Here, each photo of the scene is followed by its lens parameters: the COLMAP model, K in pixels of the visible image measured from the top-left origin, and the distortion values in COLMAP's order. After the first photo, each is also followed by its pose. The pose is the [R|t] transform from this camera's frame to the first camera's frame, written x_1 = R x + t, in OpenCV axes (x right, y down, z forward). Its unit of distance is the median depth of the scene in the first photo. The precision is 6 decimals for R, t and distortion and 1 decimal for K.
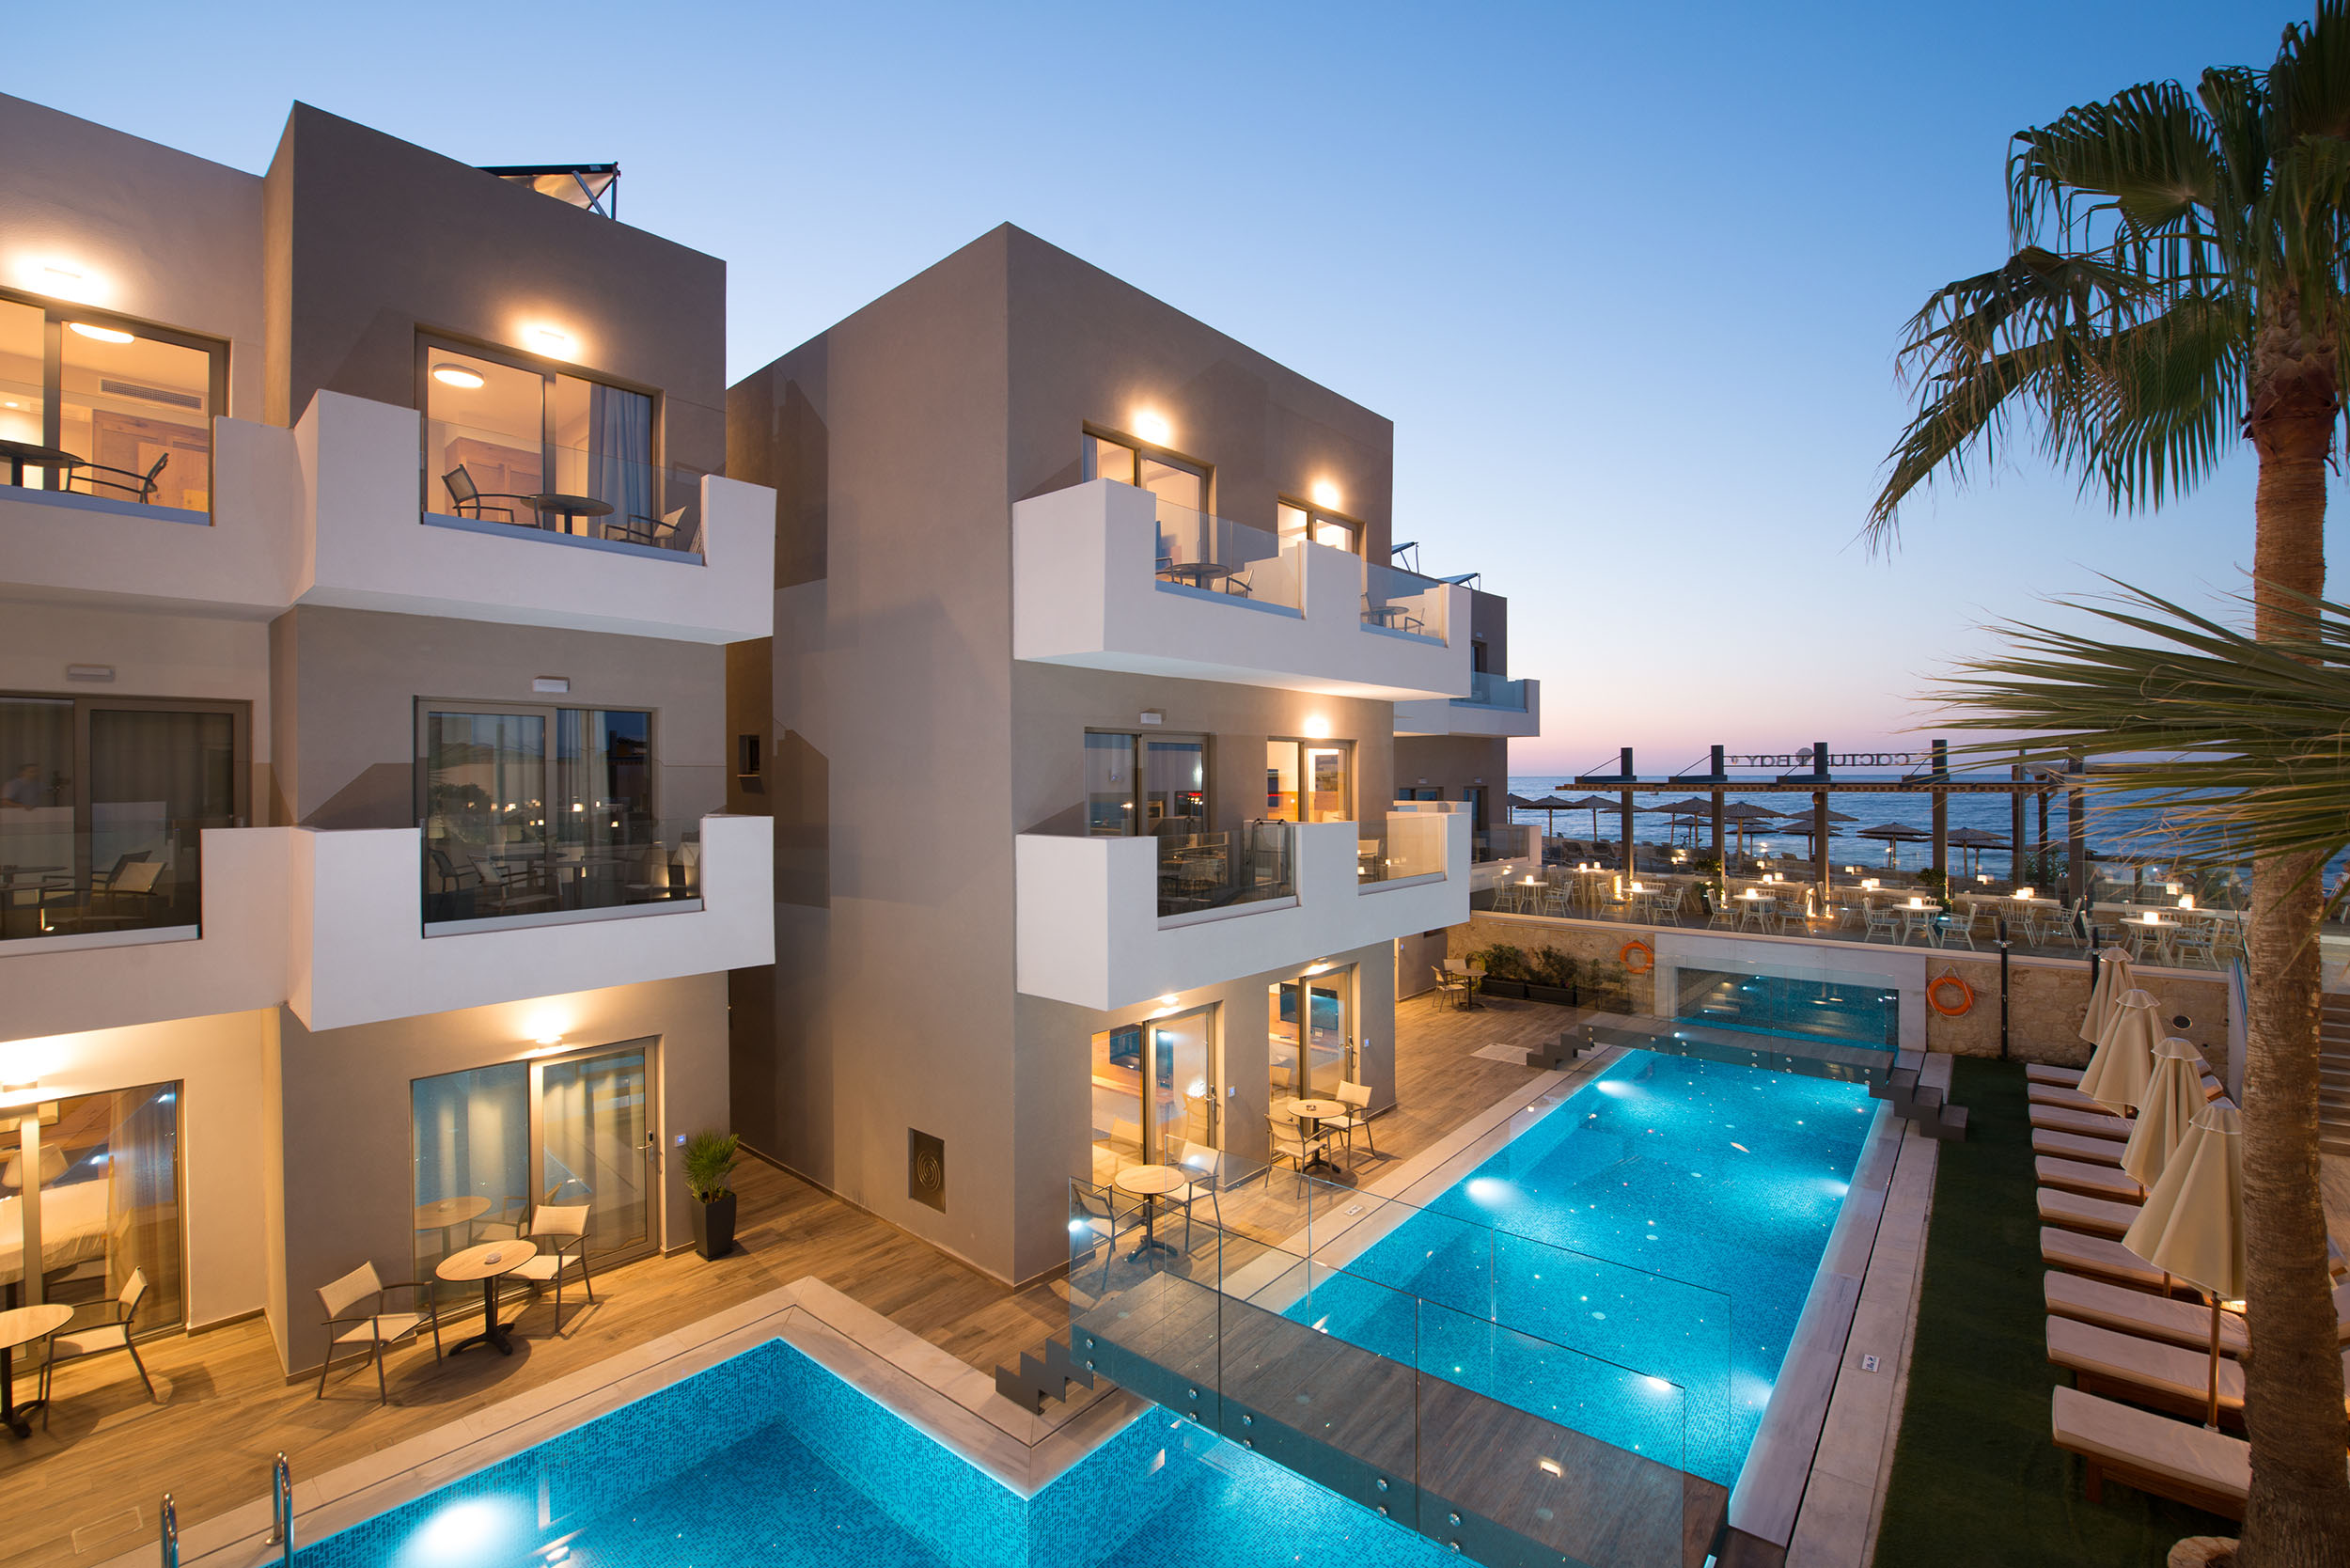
lens RADIAL K [[999.1, 0, 1175.0], [0, 999.1, 784.0], [0, 0, 1]] dist [-0.013595, -0.000078]
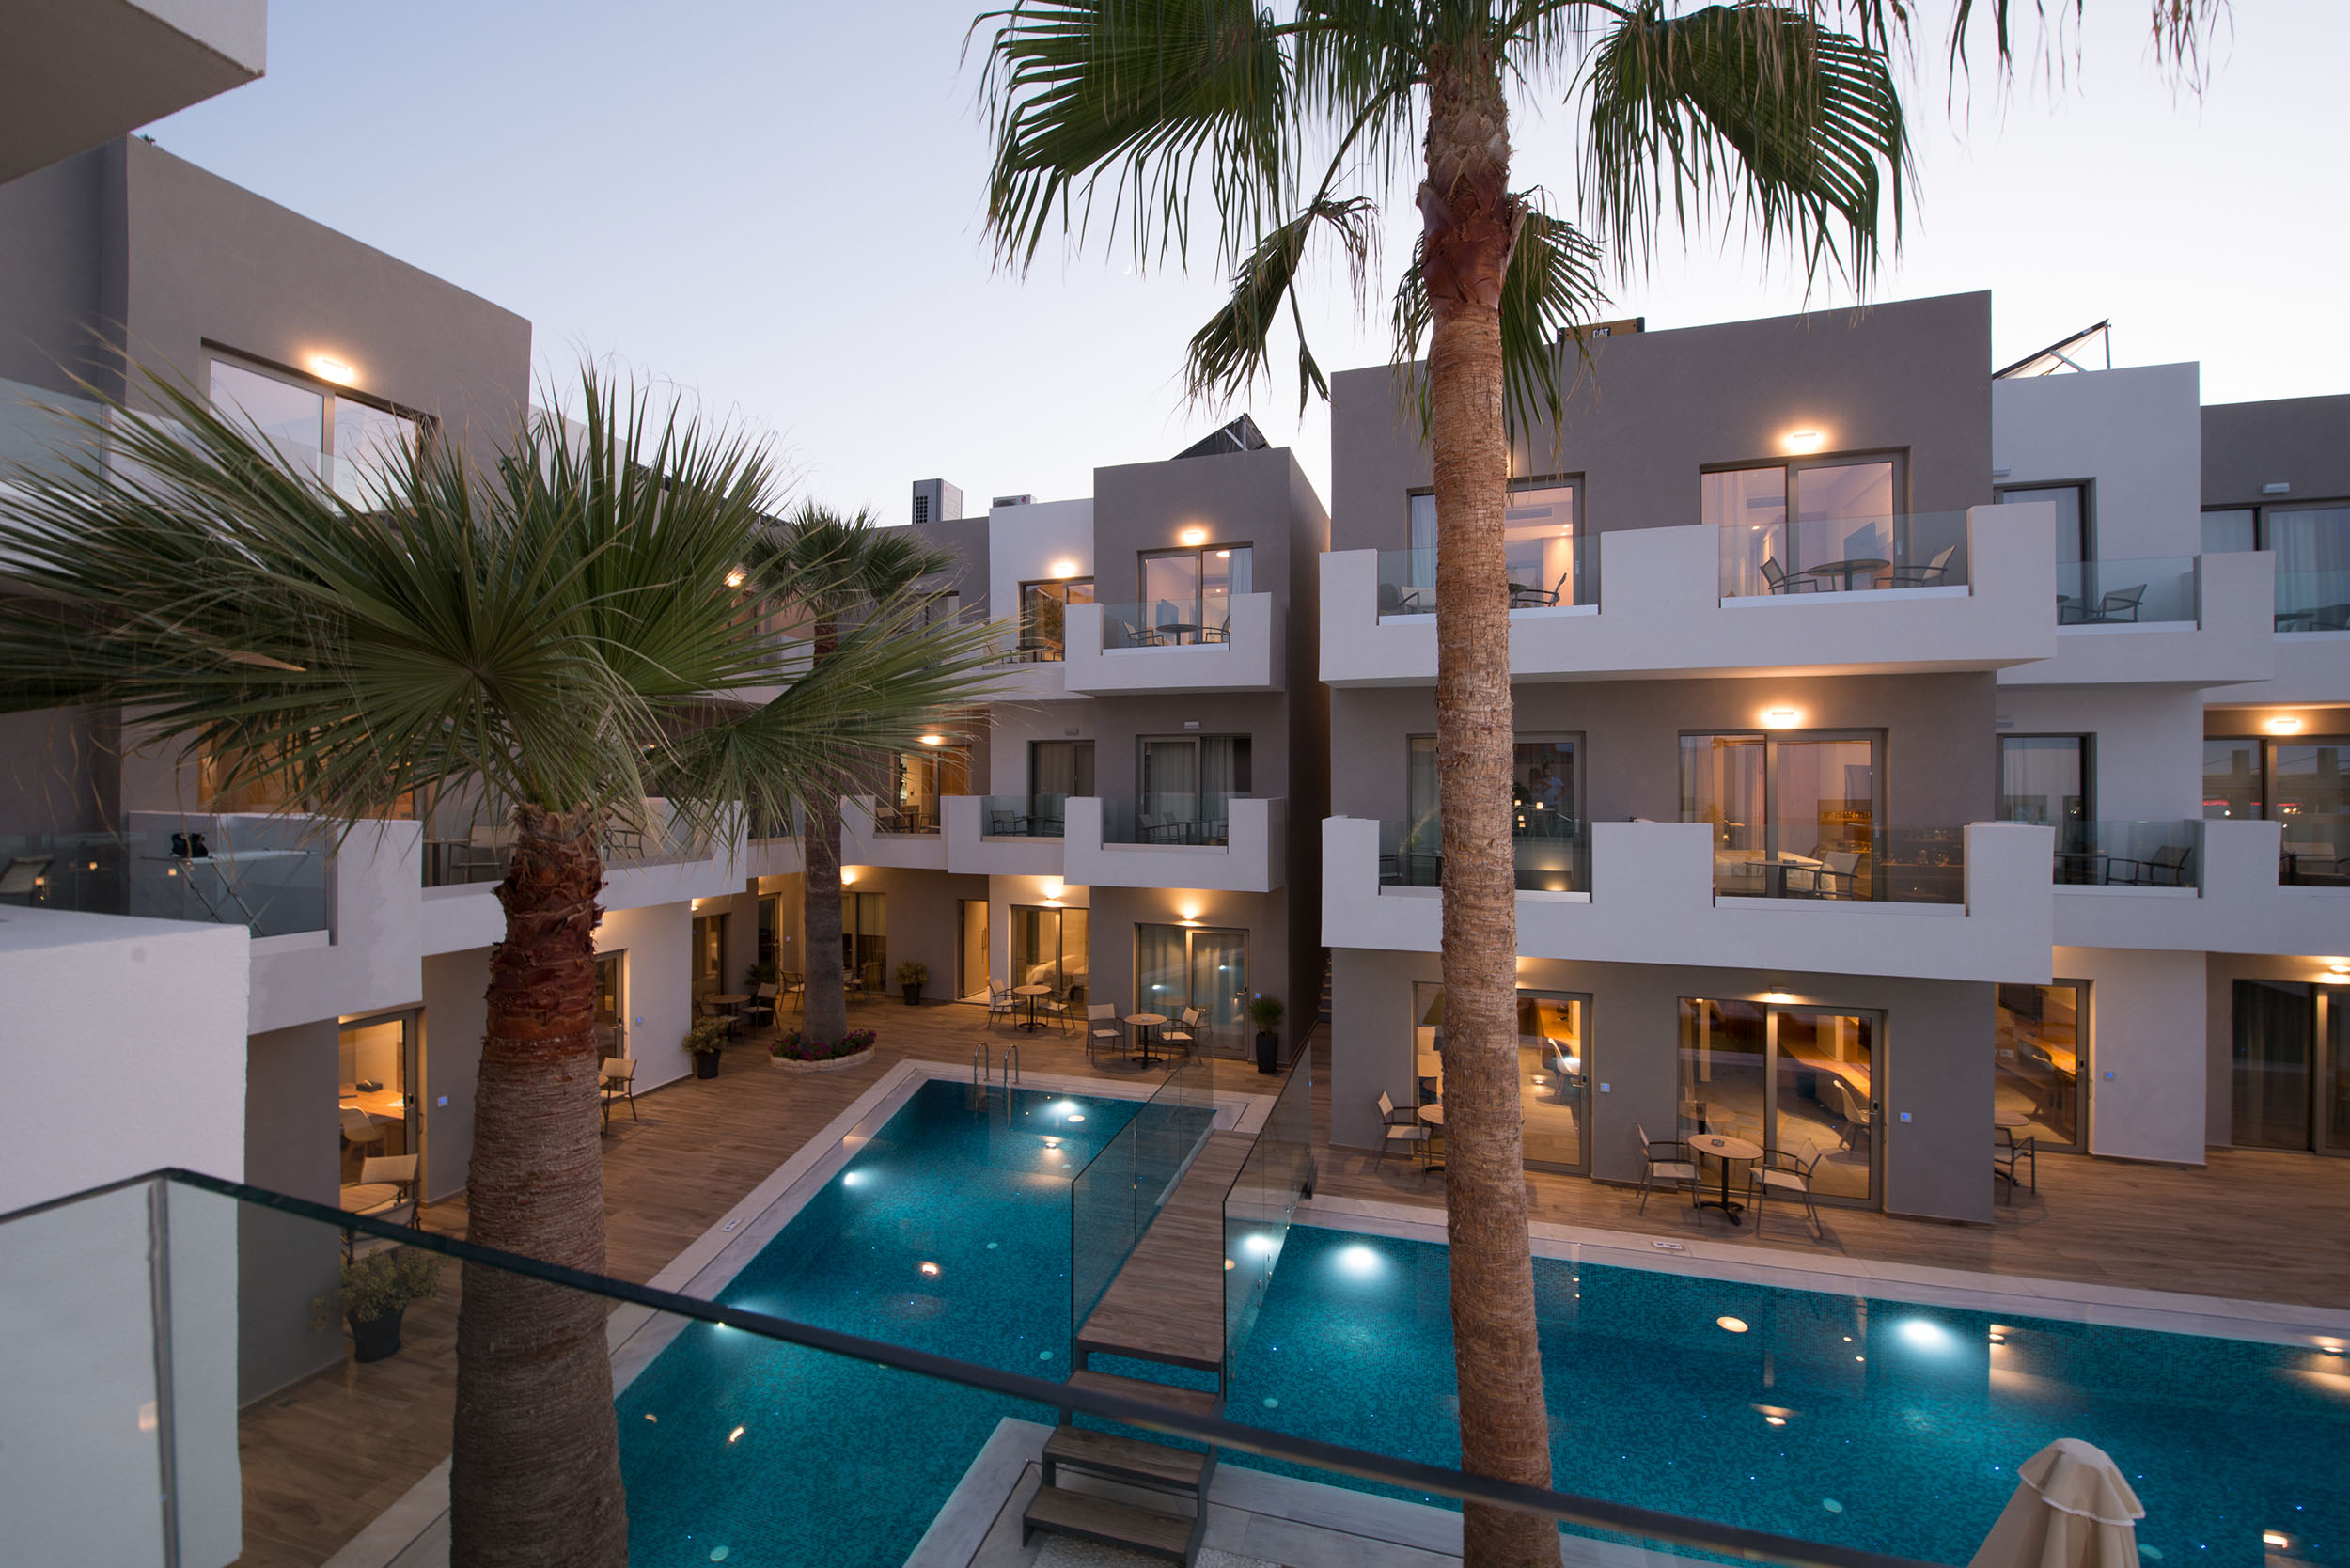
lens RADIAL K [[916.6, 0, 1184.0], [0, 916.6, 789.4], [0, 0, 1]] dist [-0.000321, -0.007178]
pose [[0.395273, 0.005243, -0.918549, 0.893122], [-0.004687, 0.999982, 0.003691, 0.013007], [0.918552, 0.002846, 0.395290, 0.306880]]
